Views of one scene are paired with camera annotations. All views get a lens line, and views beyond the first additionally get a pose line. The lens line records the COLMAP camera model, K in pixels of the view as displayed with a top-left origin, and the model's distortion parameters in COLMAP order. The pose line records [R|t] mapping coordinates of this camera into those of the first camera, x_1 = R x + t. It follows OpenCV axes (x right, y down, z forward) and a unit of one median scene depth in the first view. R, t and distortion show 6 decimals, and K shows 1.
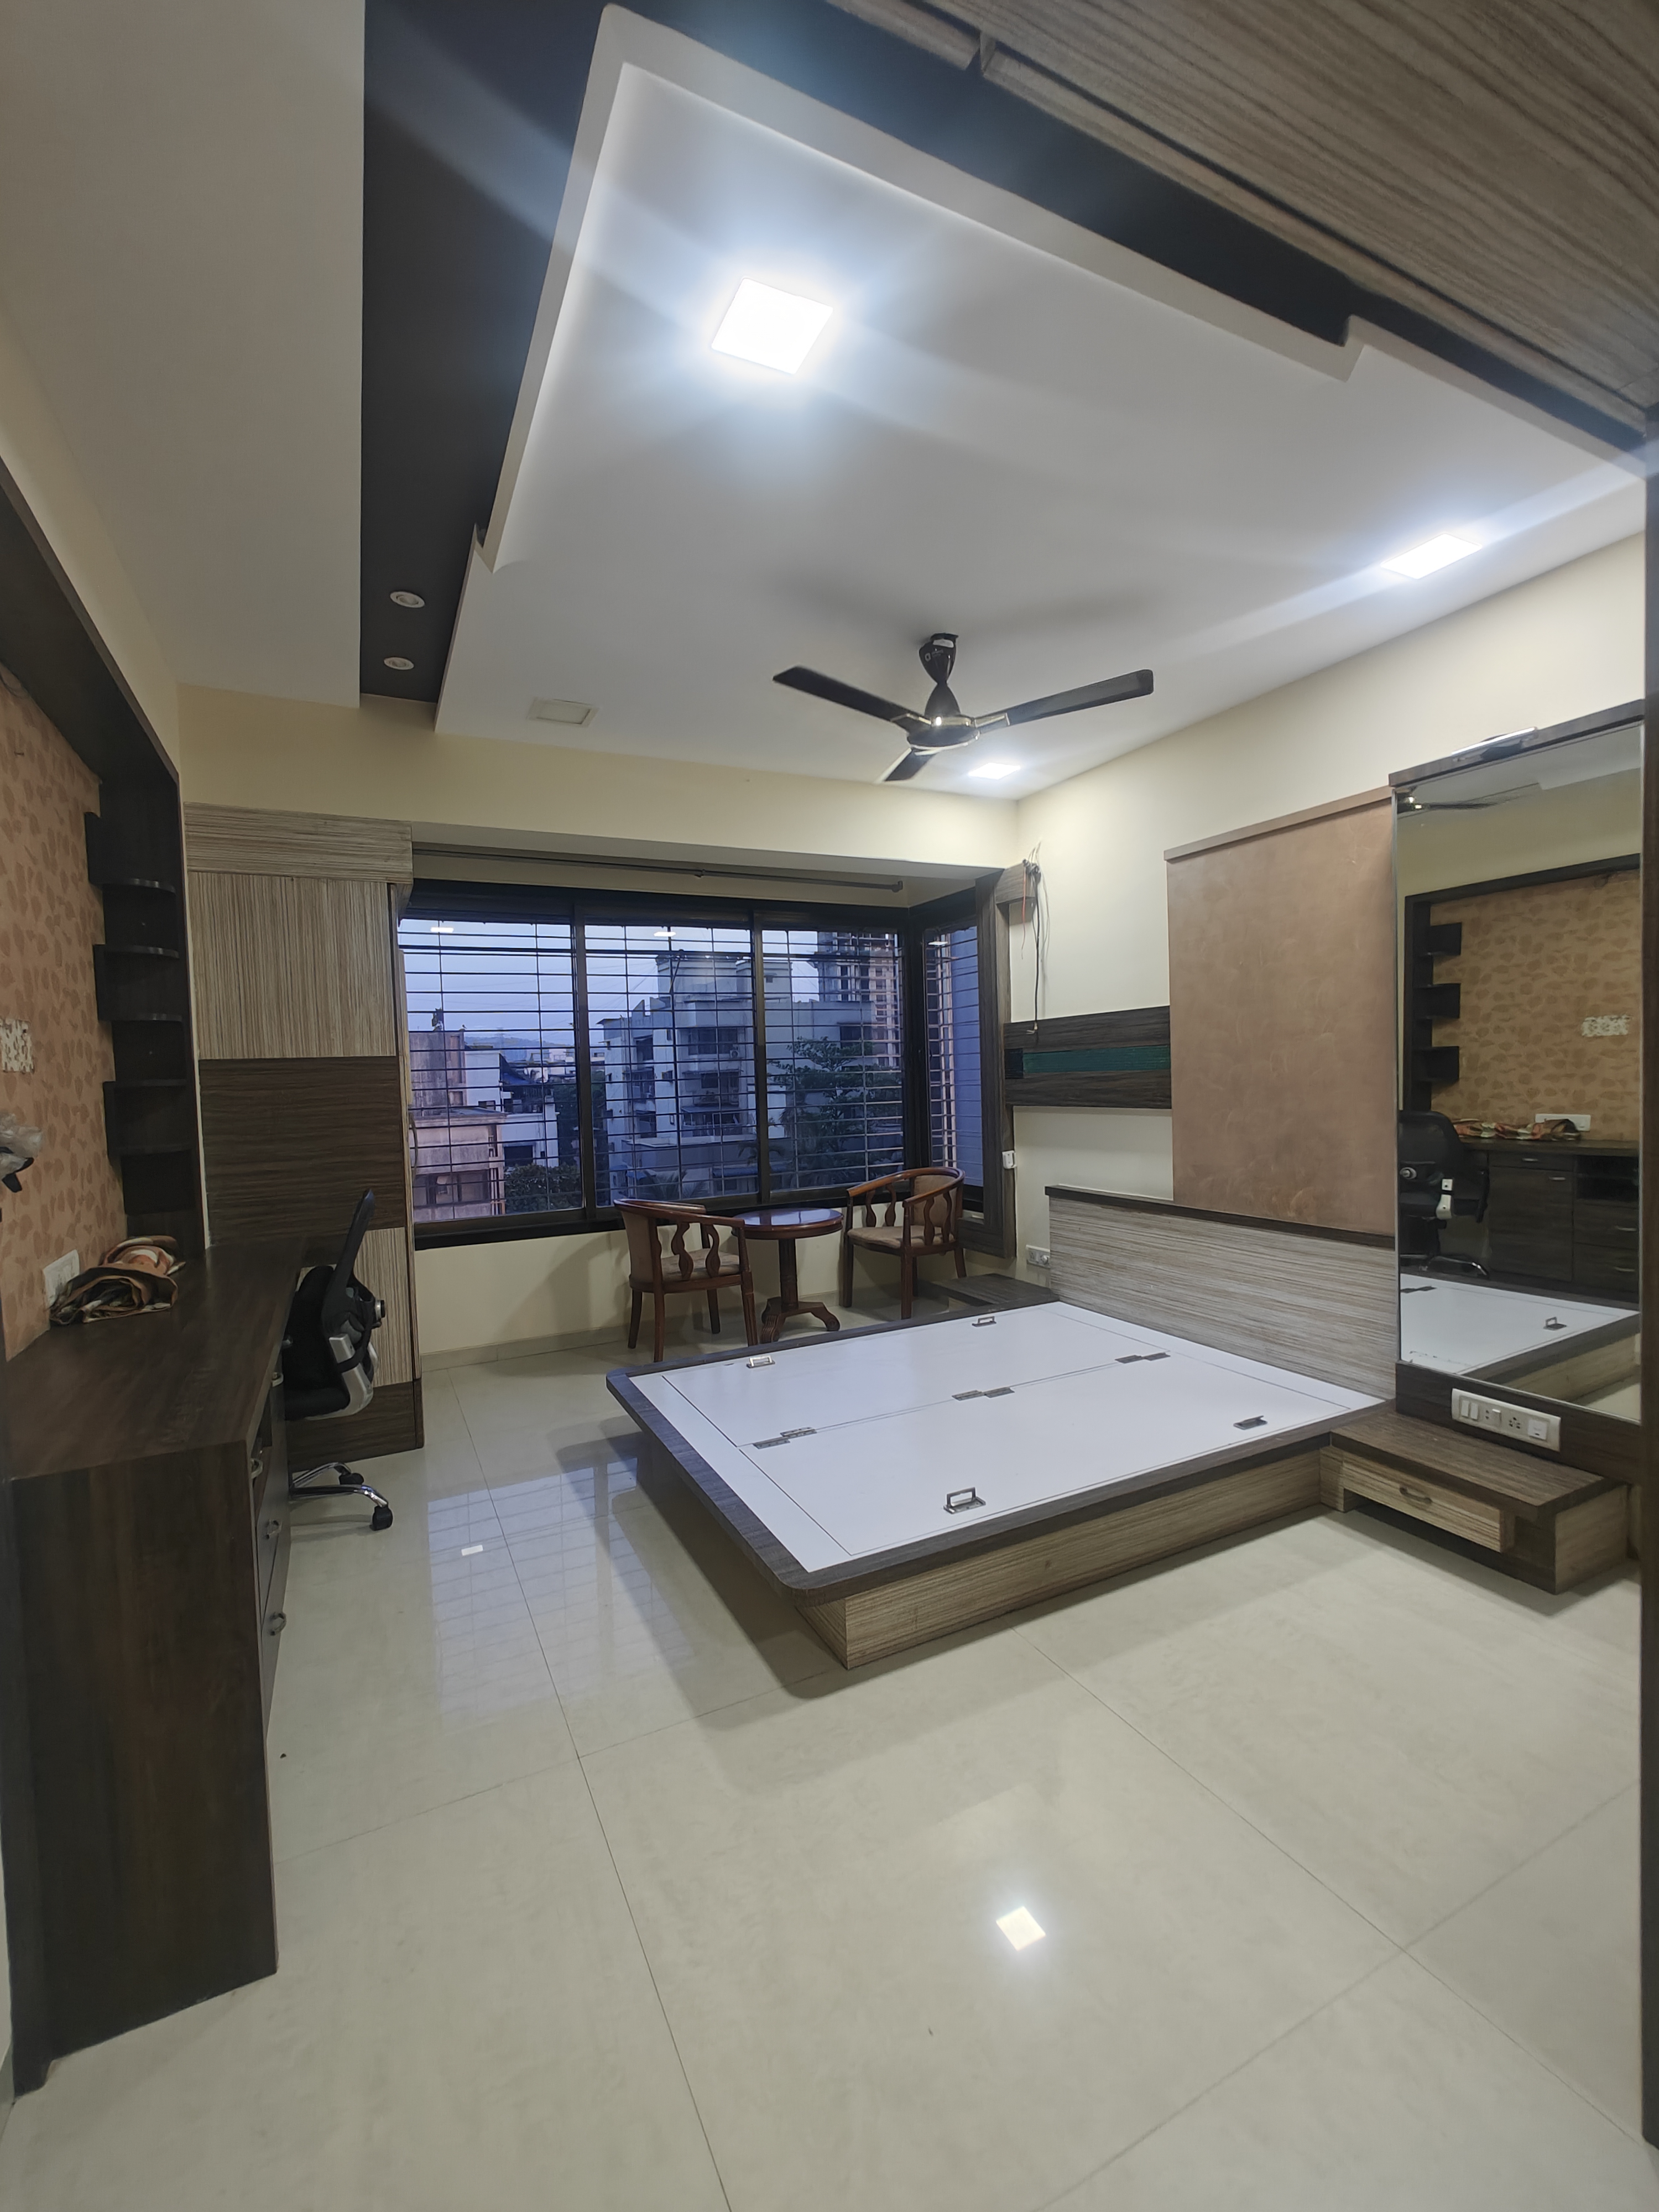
lens RADIAL K [[939.9, 0, 832.7], [0, 939.9, 1106.4], [0, 0, 1]] dist [-0.004531, 0.002641]
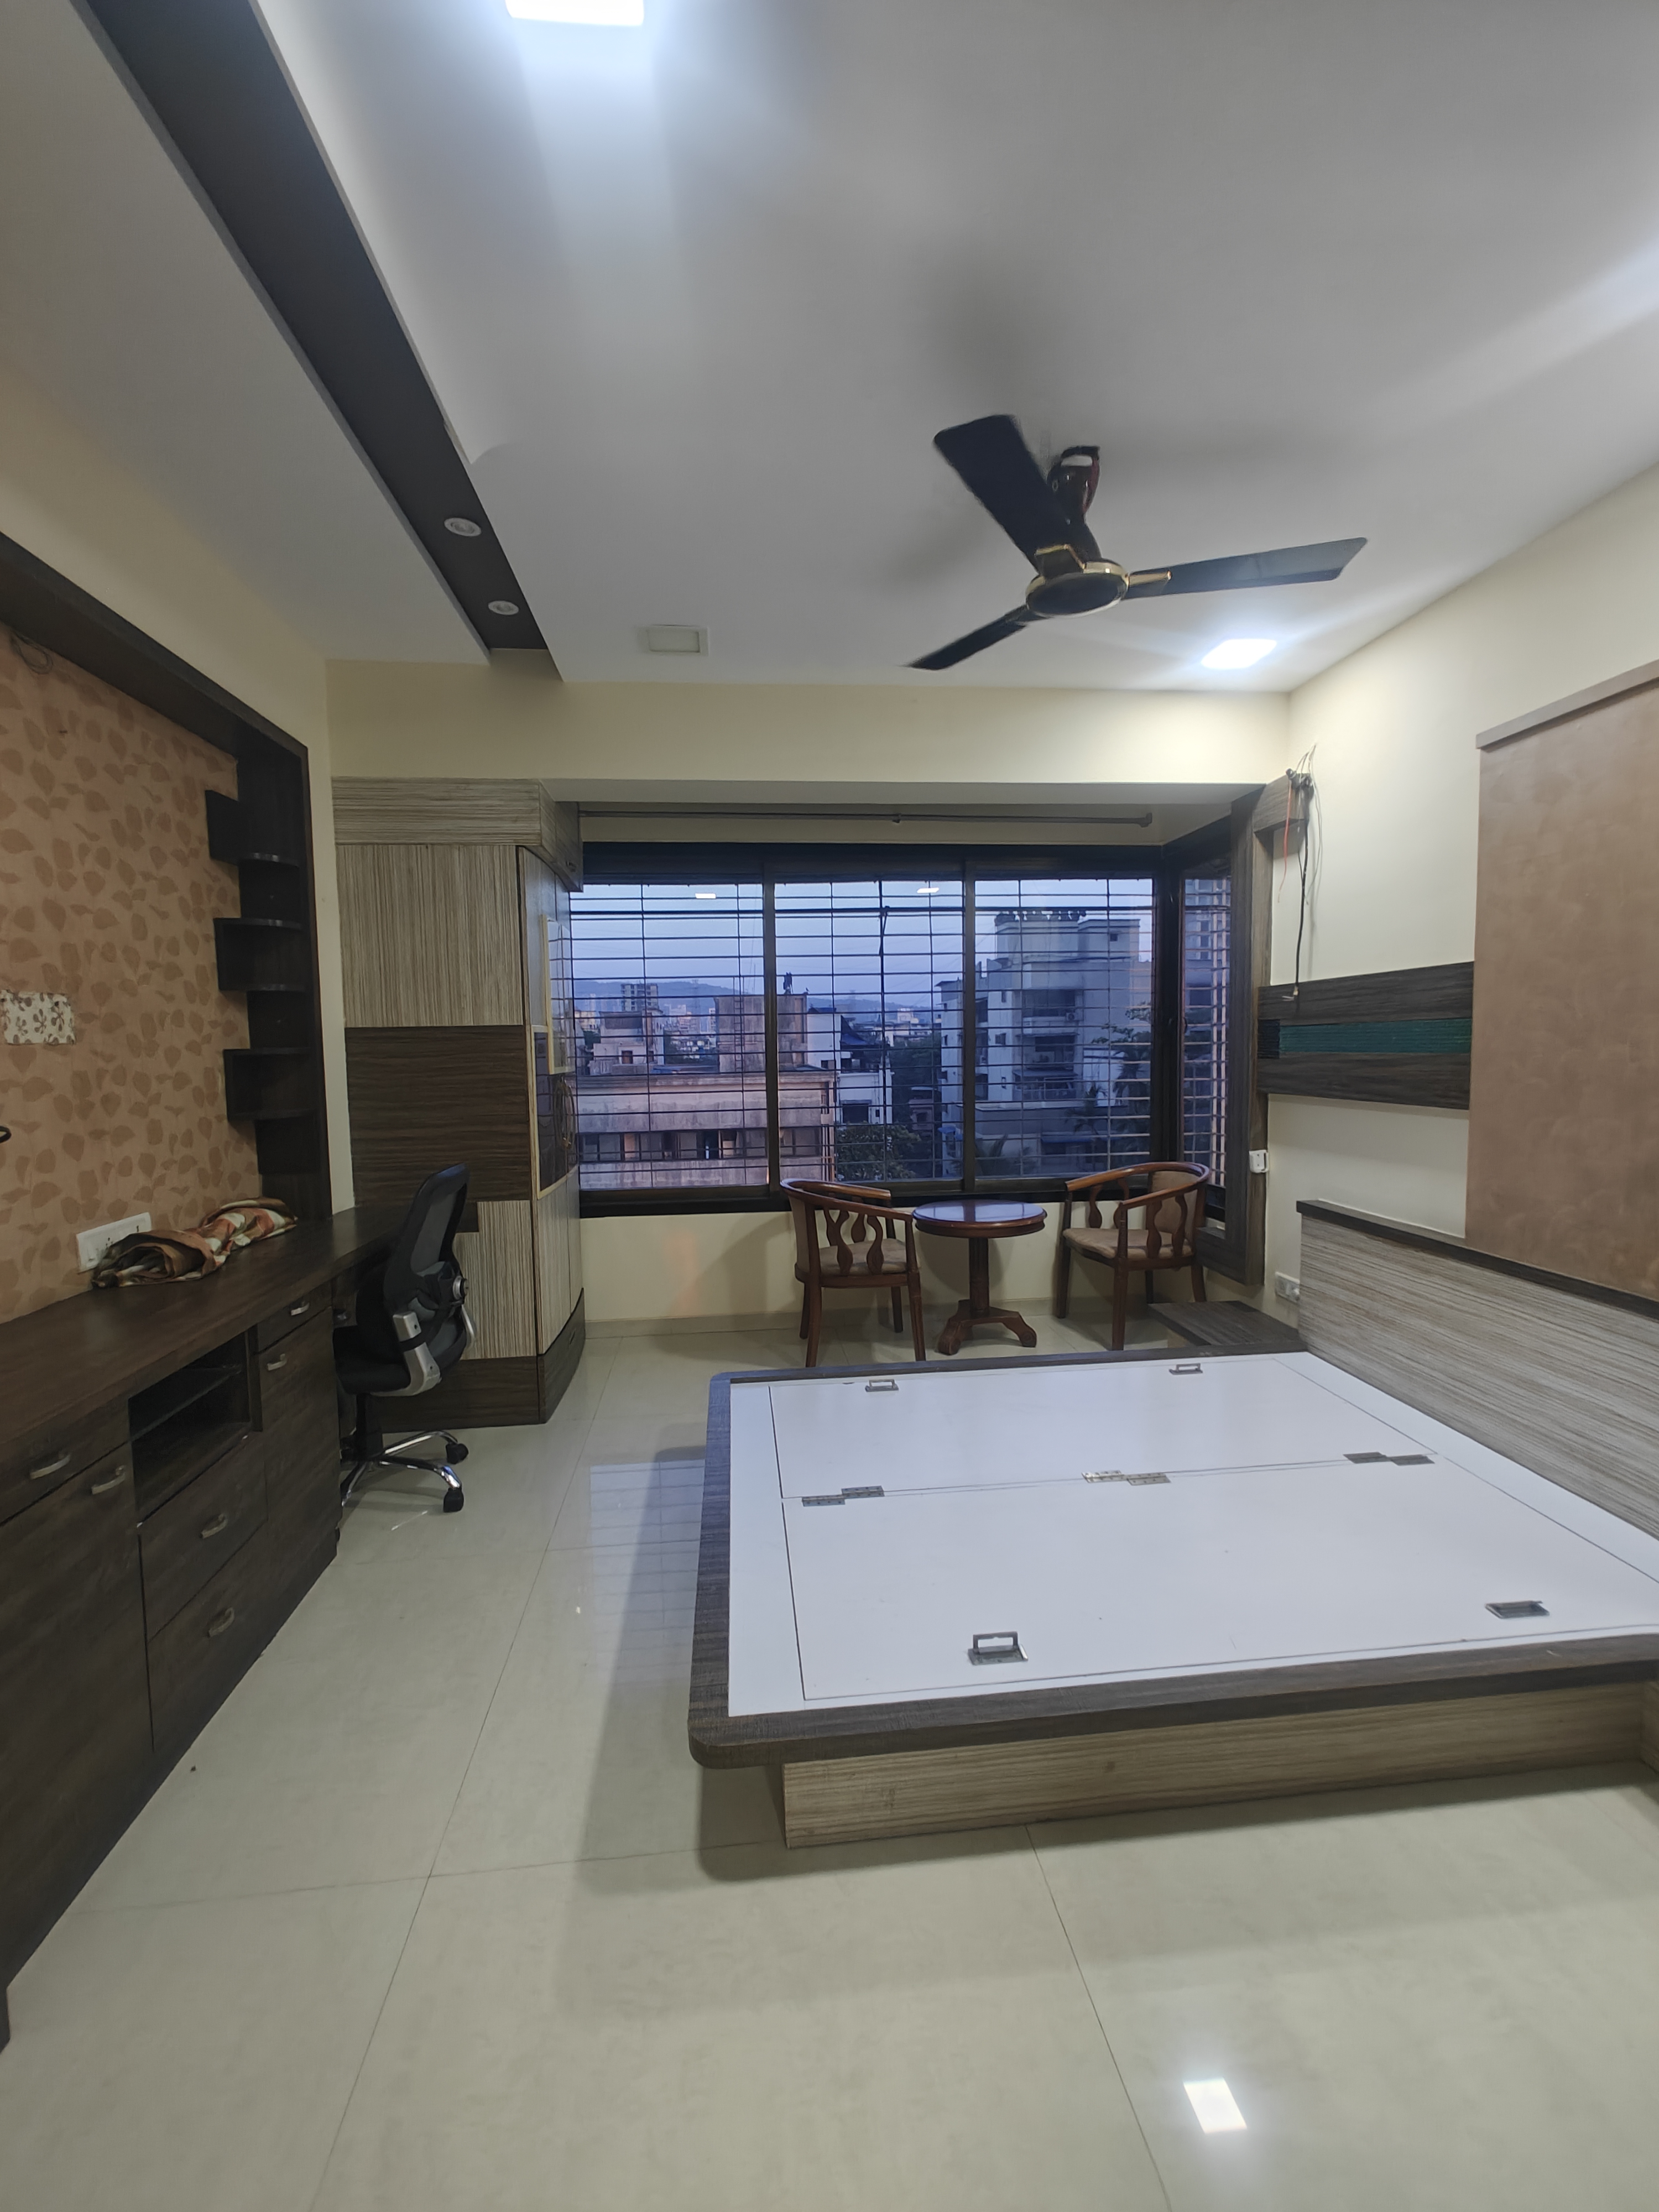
lens RADIAL K [[939.9, 0, 827.6], [0, 939.9, 1111.2], [0, 0, 1]] dist [-0.004531, 0.002641]
pose [[0.935002, 0.041270, -0.352234, 0.175345], [-0.025517, 0.998460, 0.049250, -0.020332], [0.353724, -0.037060, 0.934615, 0.196471]]
